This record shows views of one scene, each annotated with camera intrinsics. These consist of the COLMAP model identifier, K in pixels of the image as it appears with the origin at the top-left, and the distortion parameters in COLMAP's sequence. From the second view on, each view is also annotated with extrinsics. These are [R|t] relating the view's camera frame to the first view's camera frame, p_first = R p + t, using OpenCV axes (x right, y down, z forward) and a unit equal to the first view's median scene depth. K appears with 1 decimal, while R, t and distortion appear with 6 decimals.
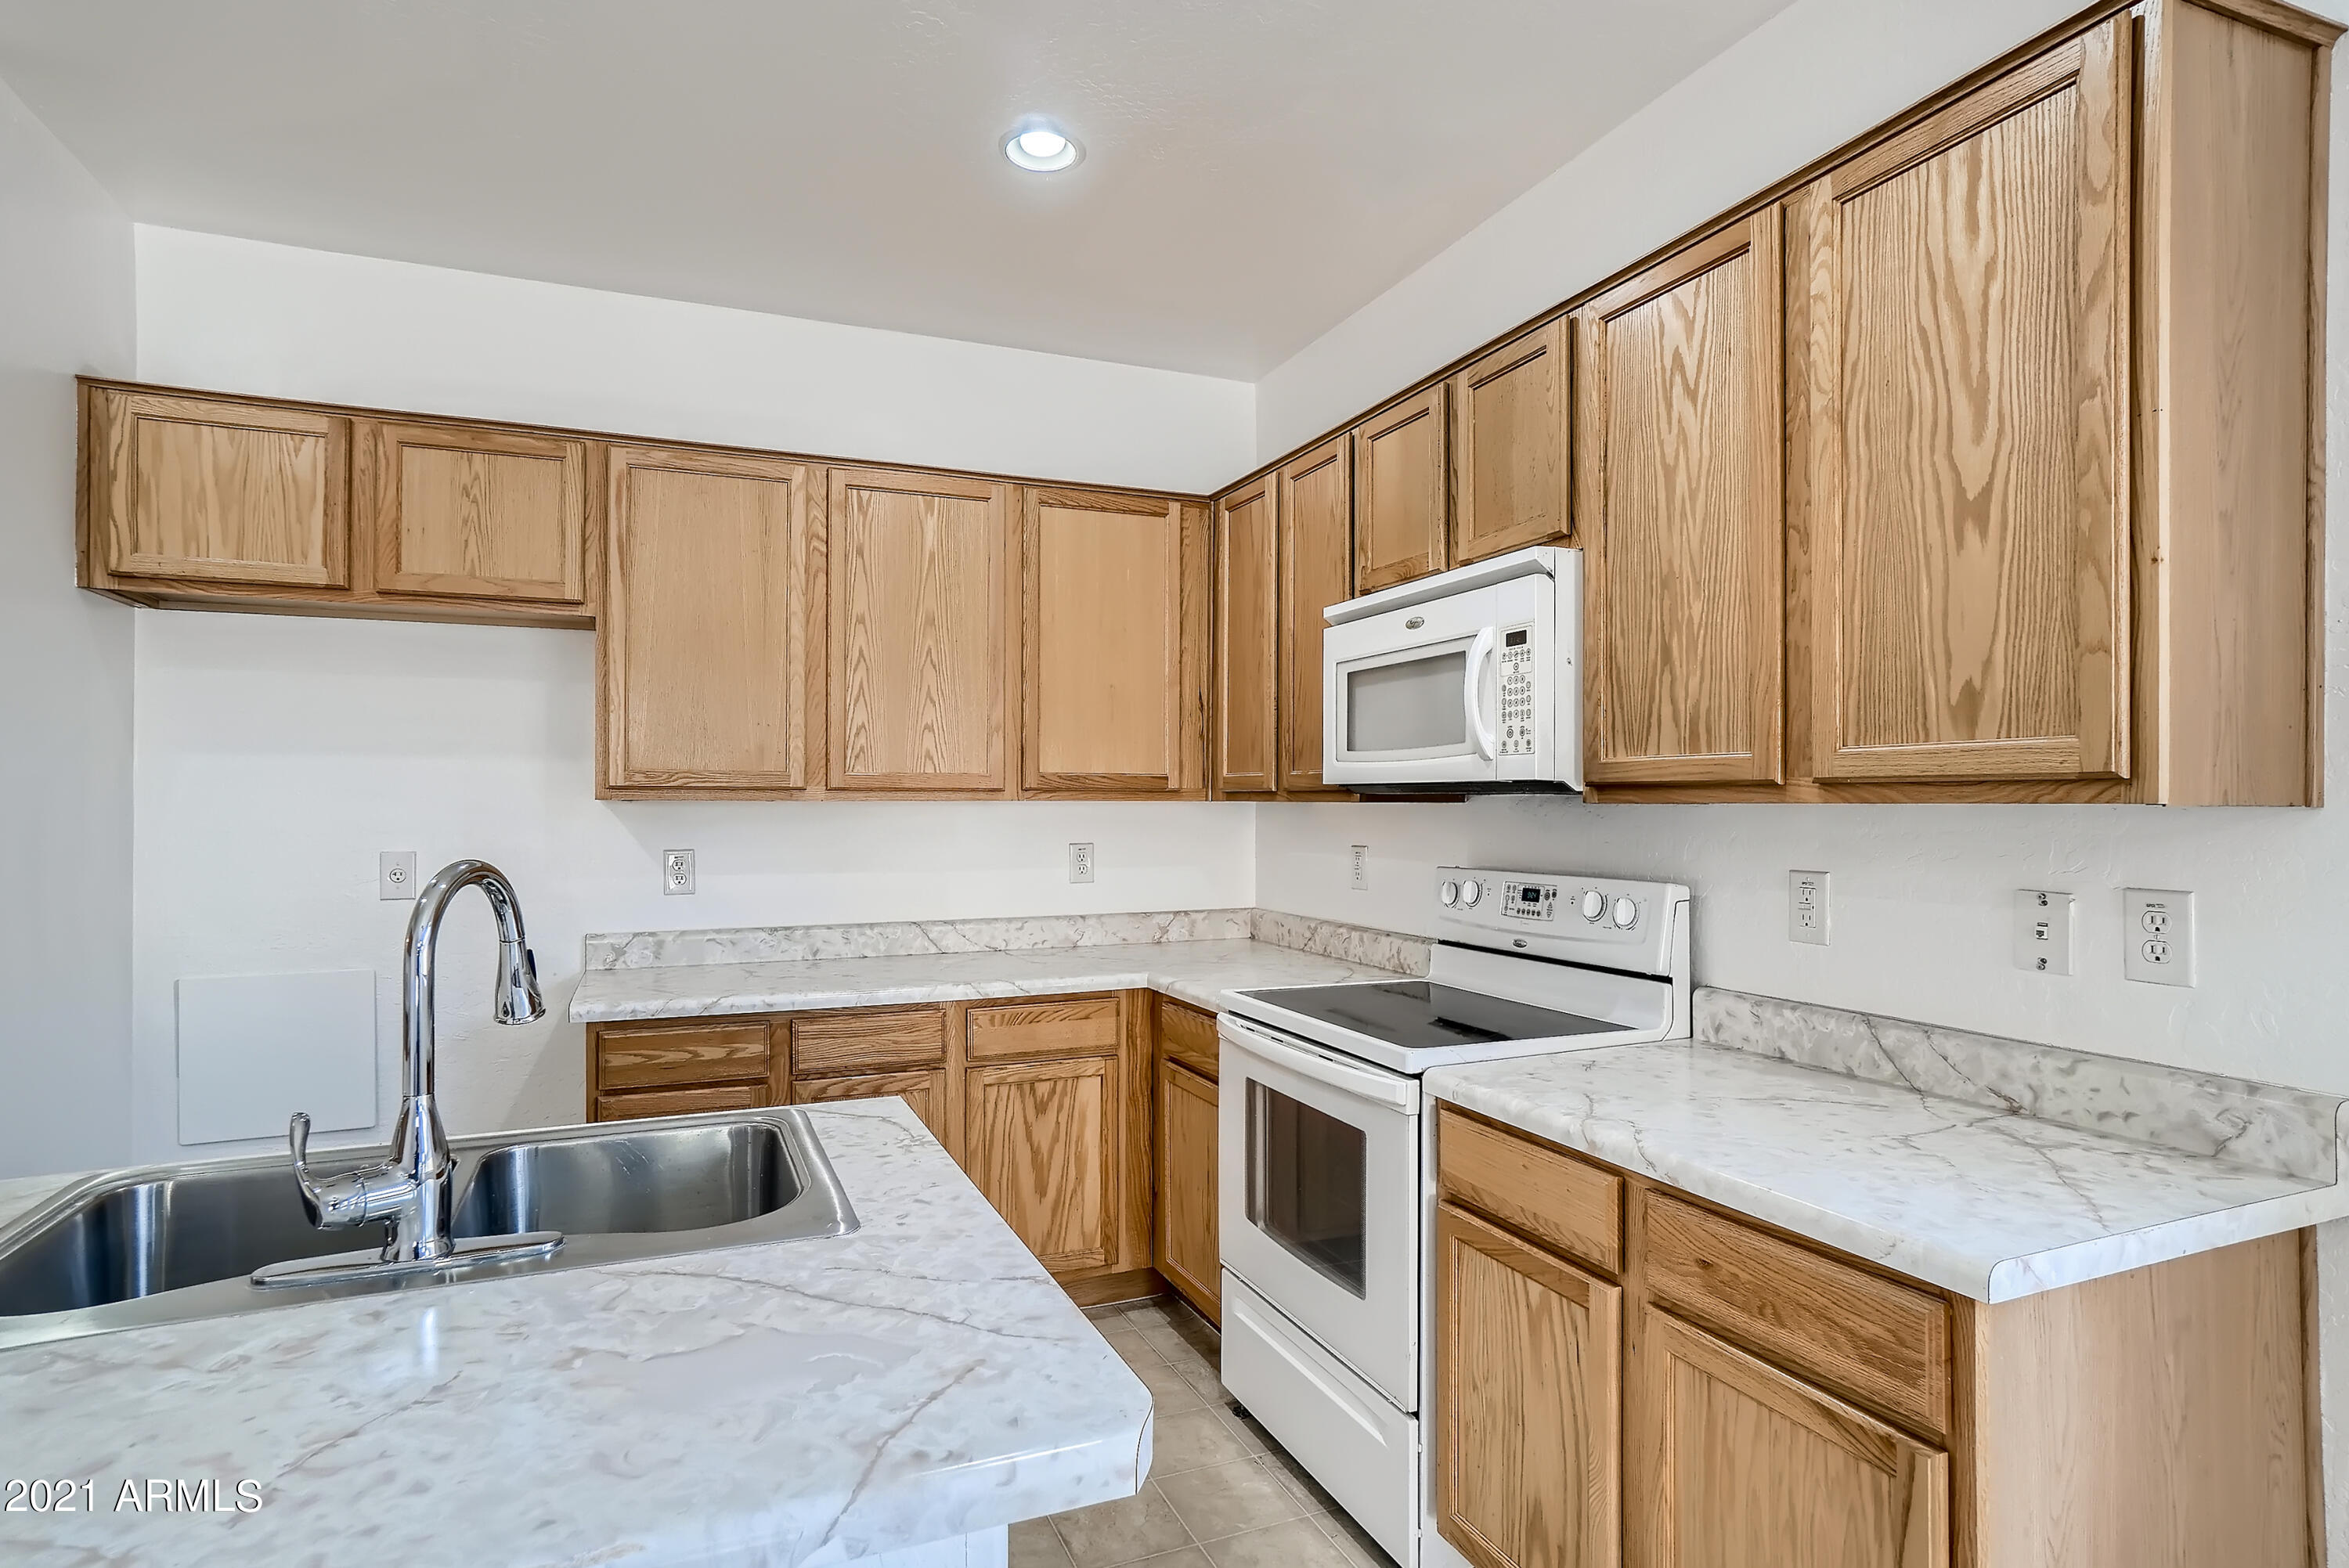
lens RADIAL K [[1212.6, 0, 1185.2], [0, 1212.6, 793.1], [0, 0, 1]] dist [-0.013811, 0.005230]
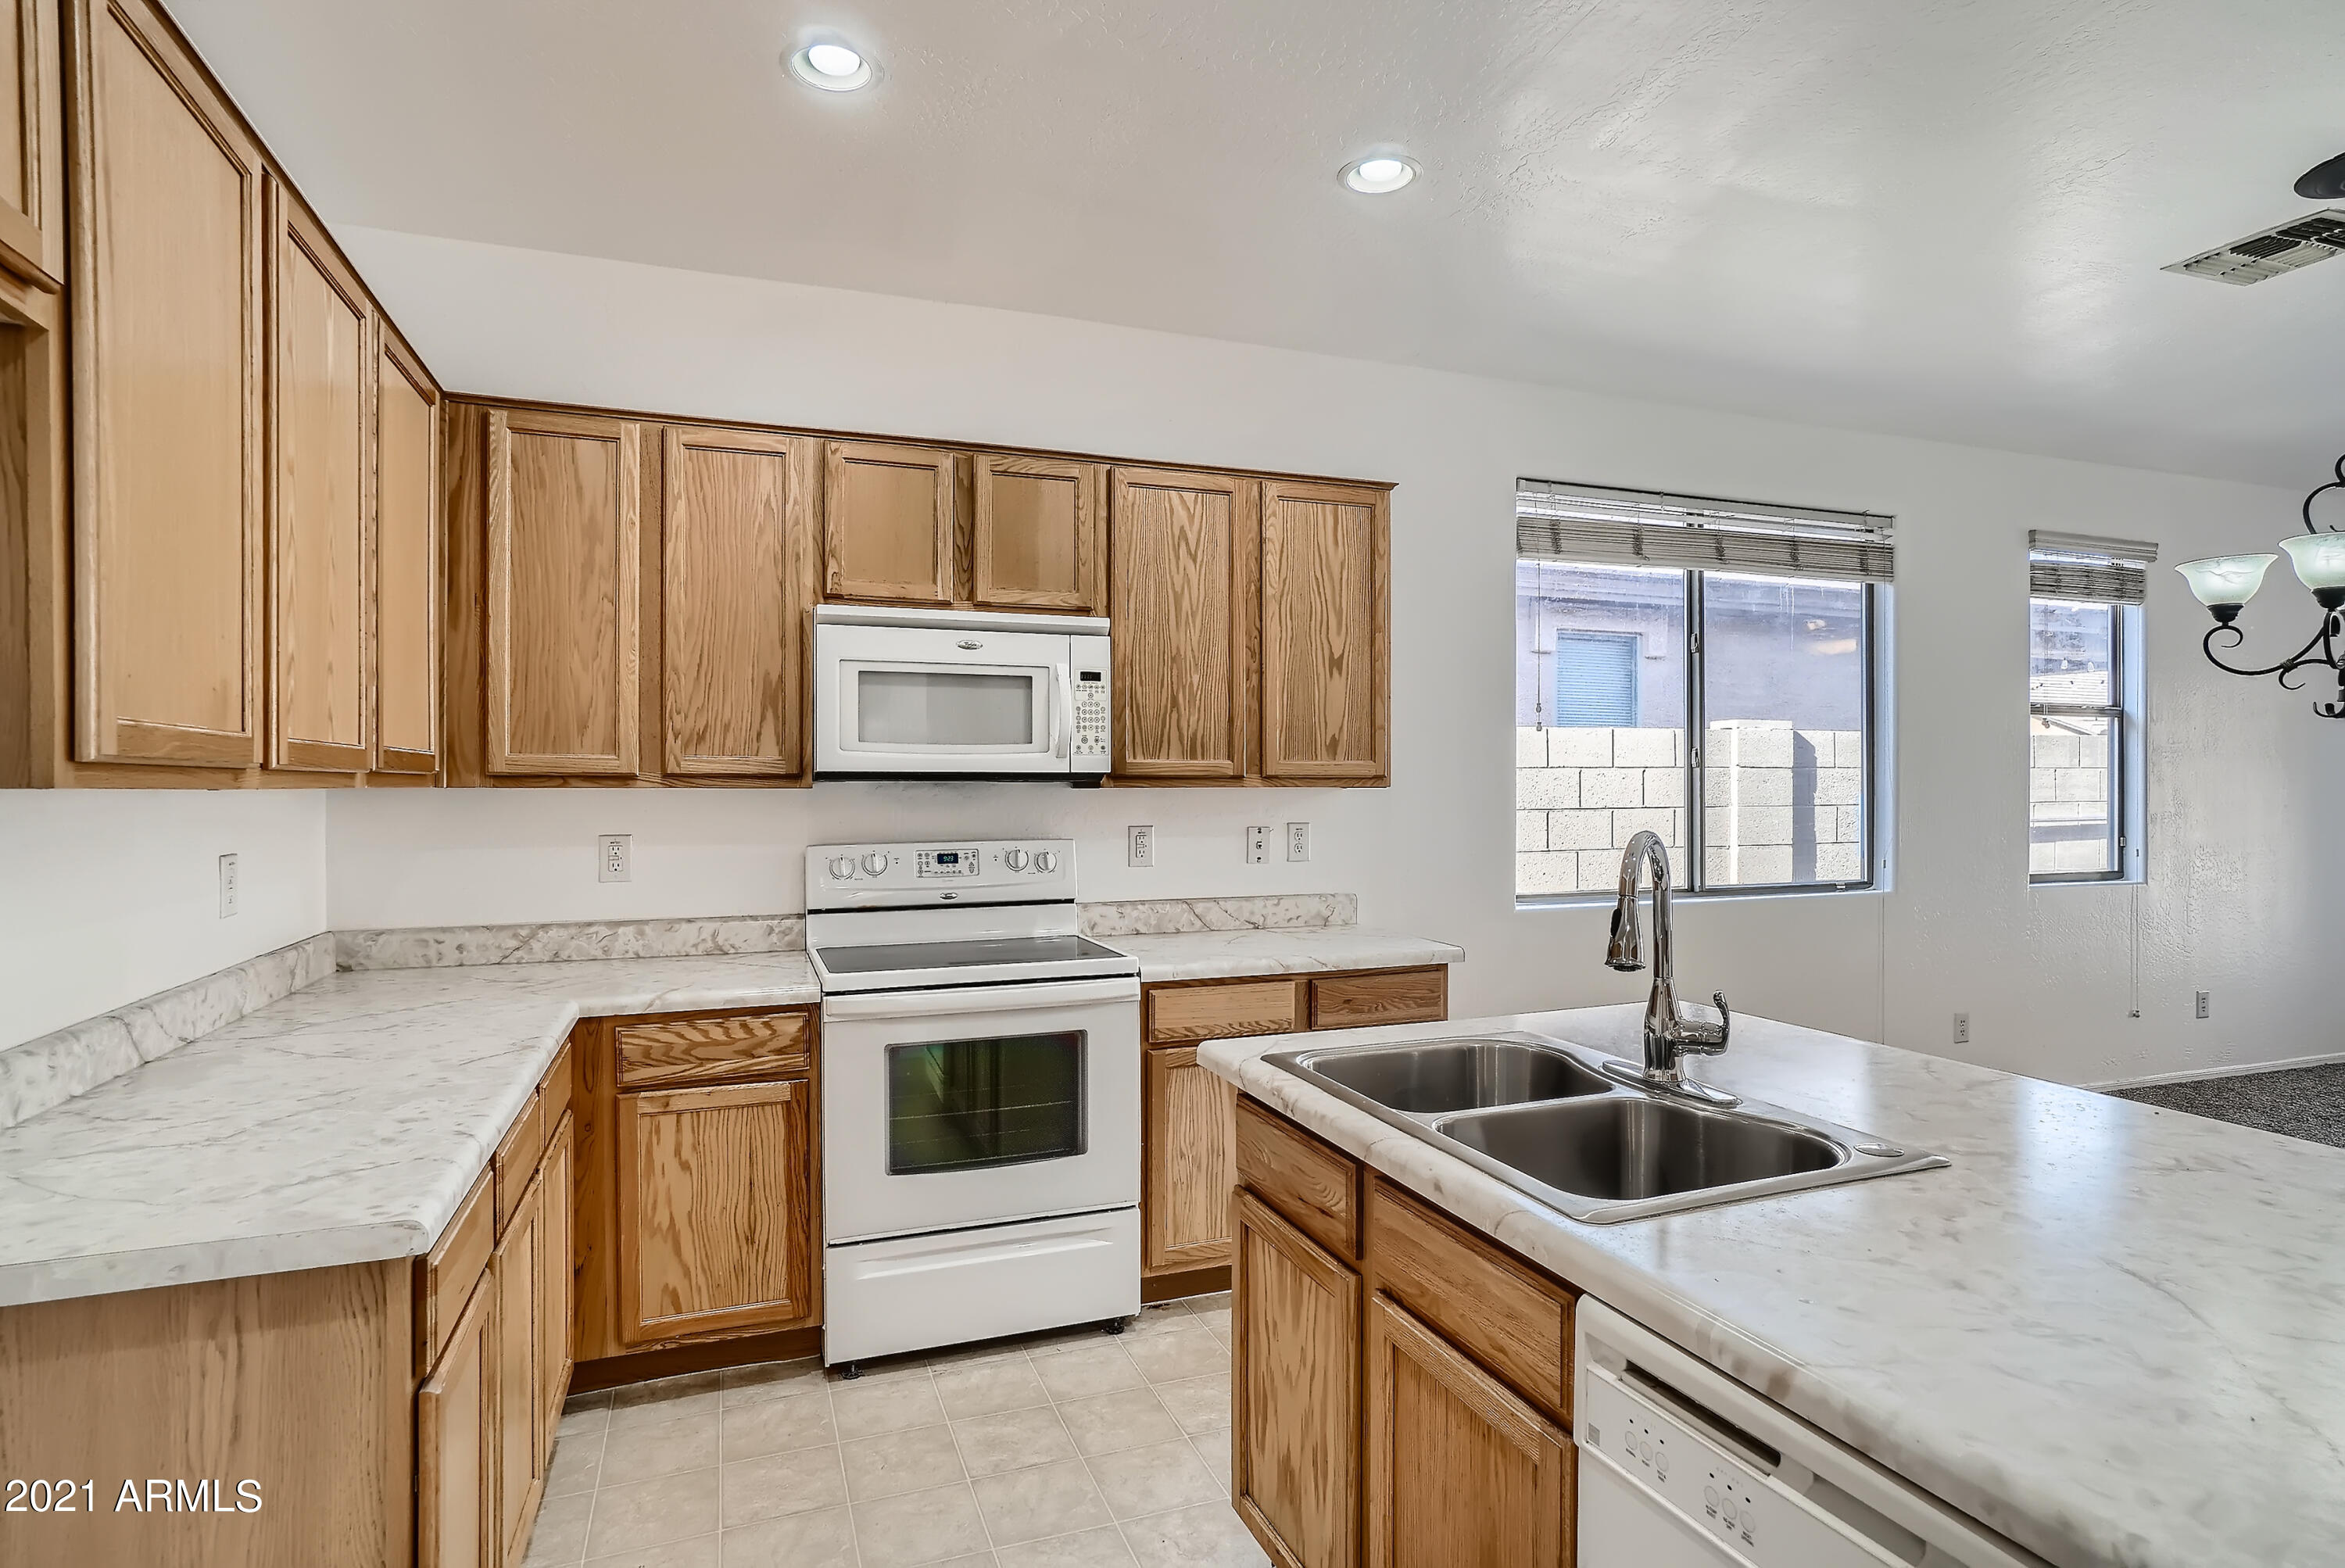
lens RADIAL K [[1210.7, 0, 1183.6], [0, 1210.7, 782.9], [0, 0, 1]] dist [-0.013811, 0.005230]
pose [[0.044419, -0.002510, 0.999010, -1.154759], [-0.007243, 0.999970, 0.002835, -0.003241], [-0.998987, -0.007362, 0.044399, 0.795293]]
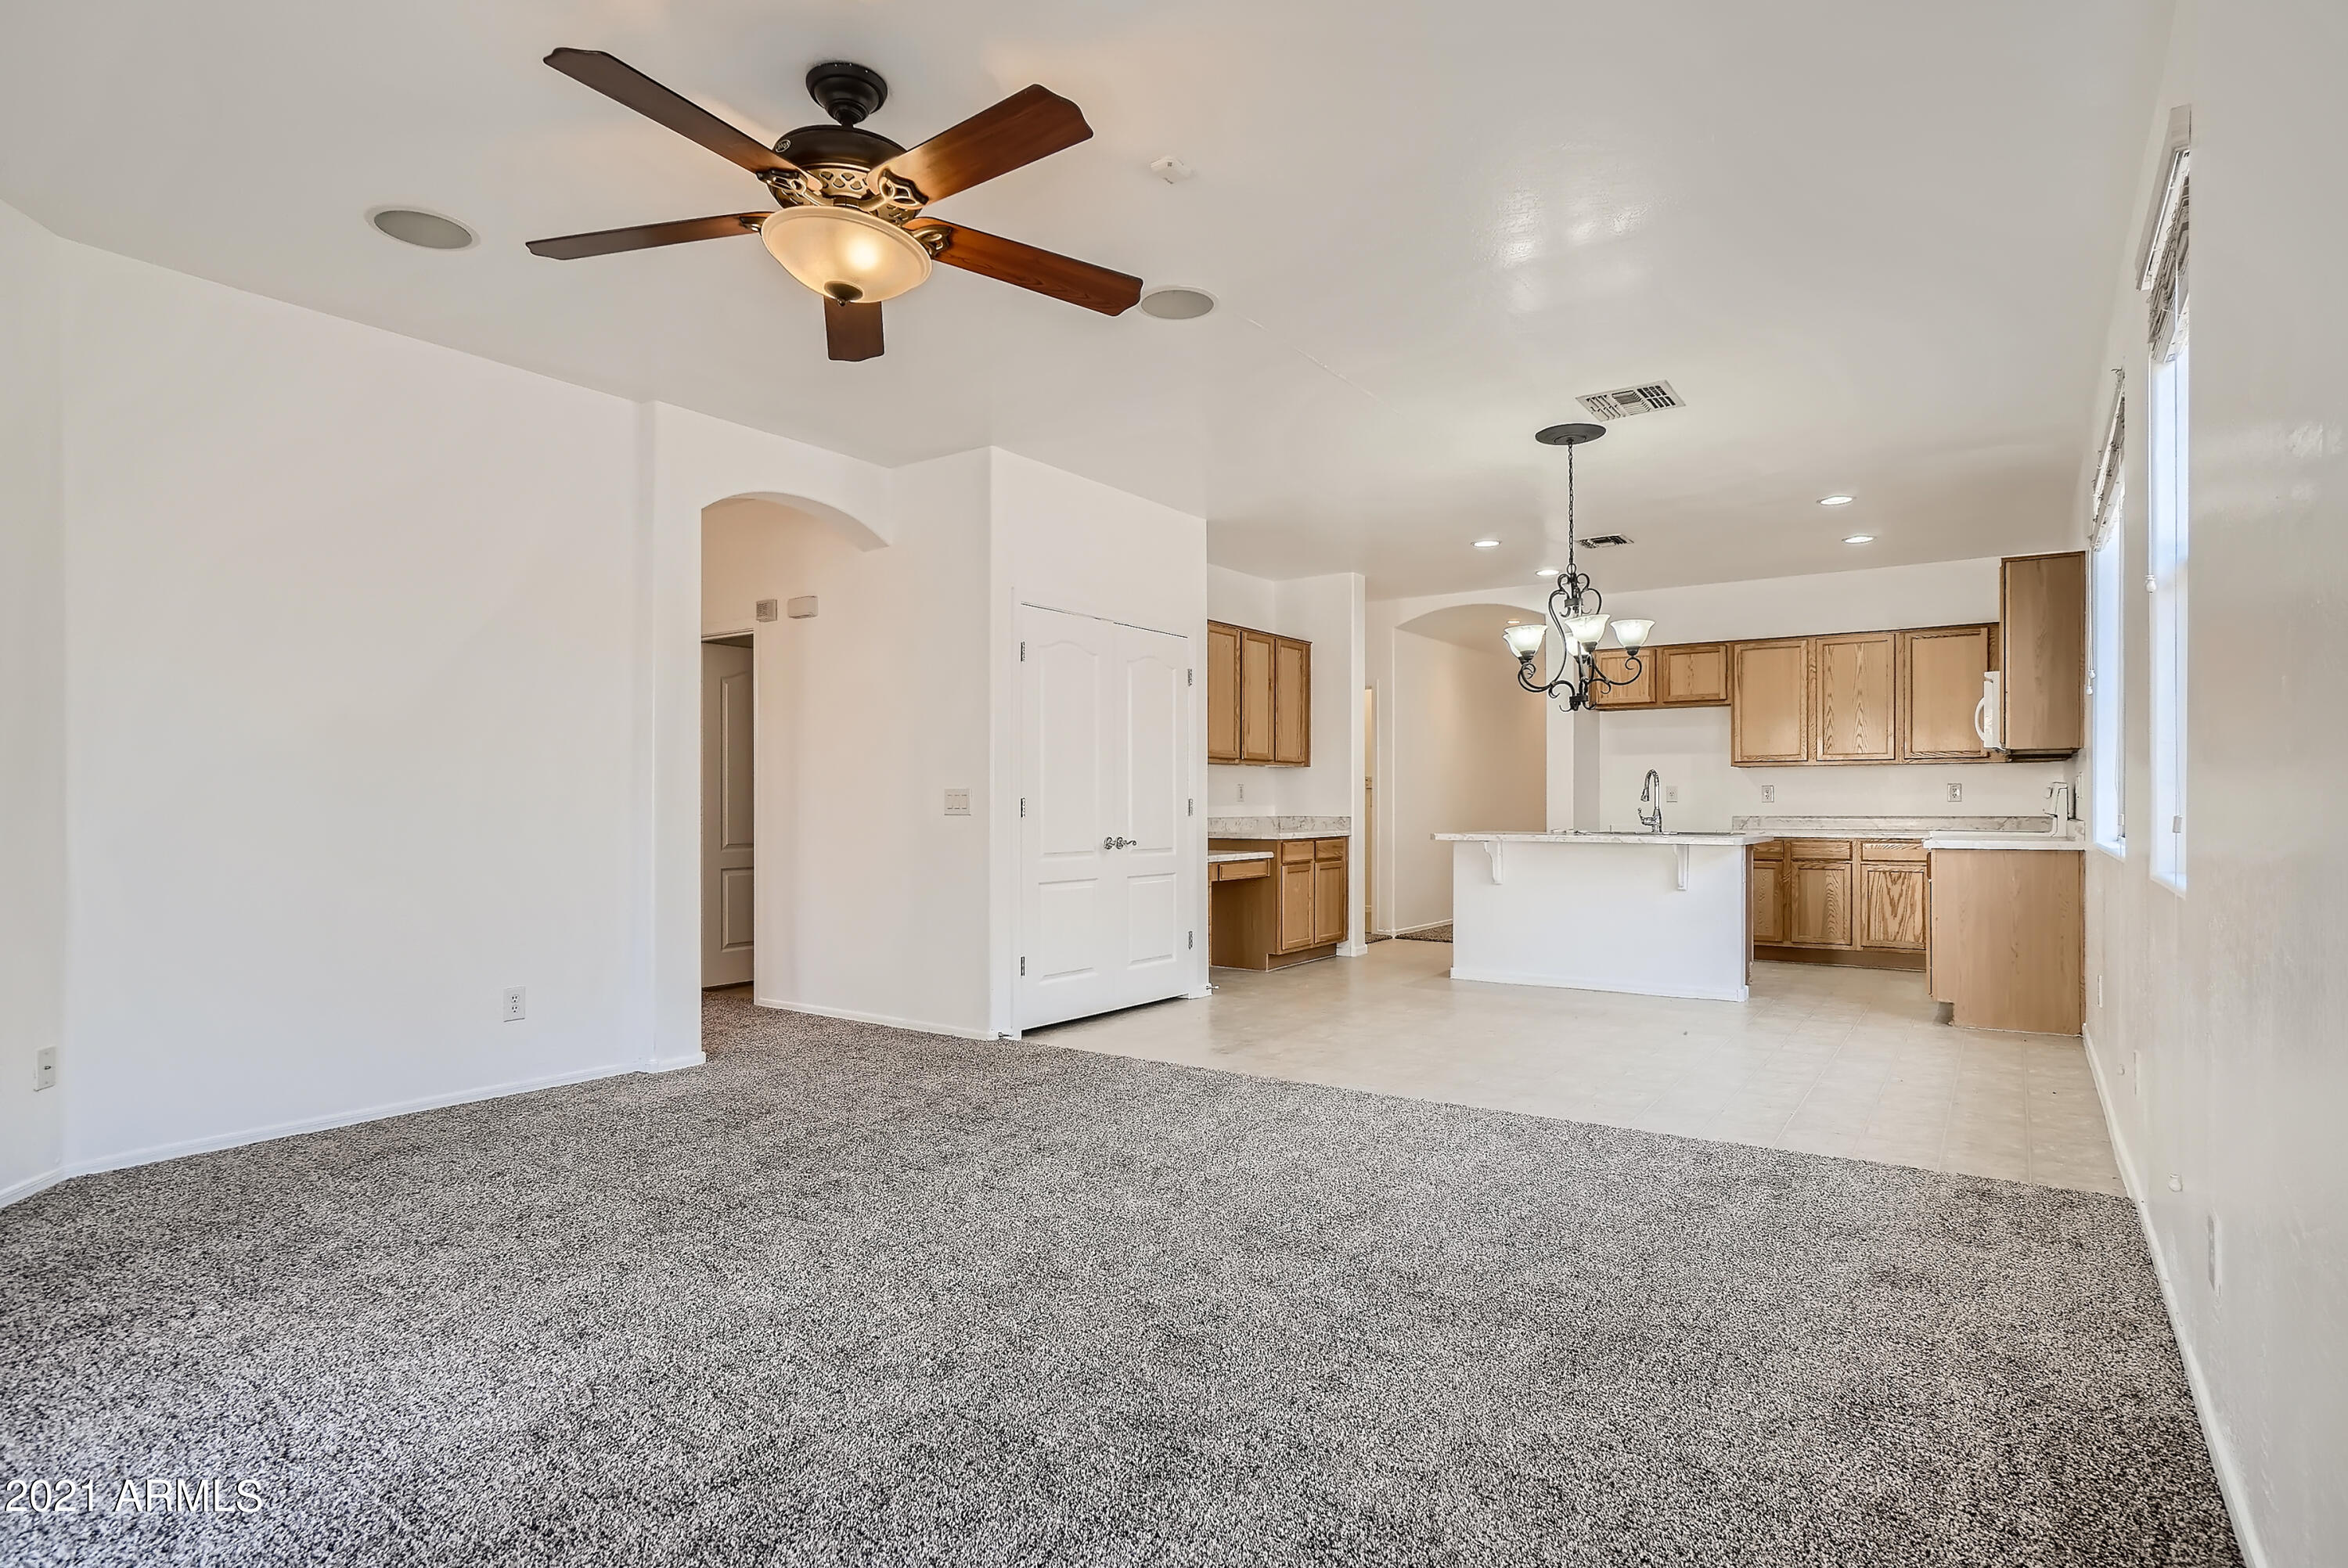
lens RADIAL K [[1212.1, 0, 1170.4], [0, 1212.1, 793.3], [0, 0, 1]] dist [-0.013811, 0.005230]
pose [[0.533018, -0.007531, -0.846070, 1.305882], [0.006125, 0.999969, -0.005043, 0.079962], [0.846081, -0.002494, 0.533048, -1.764203]]
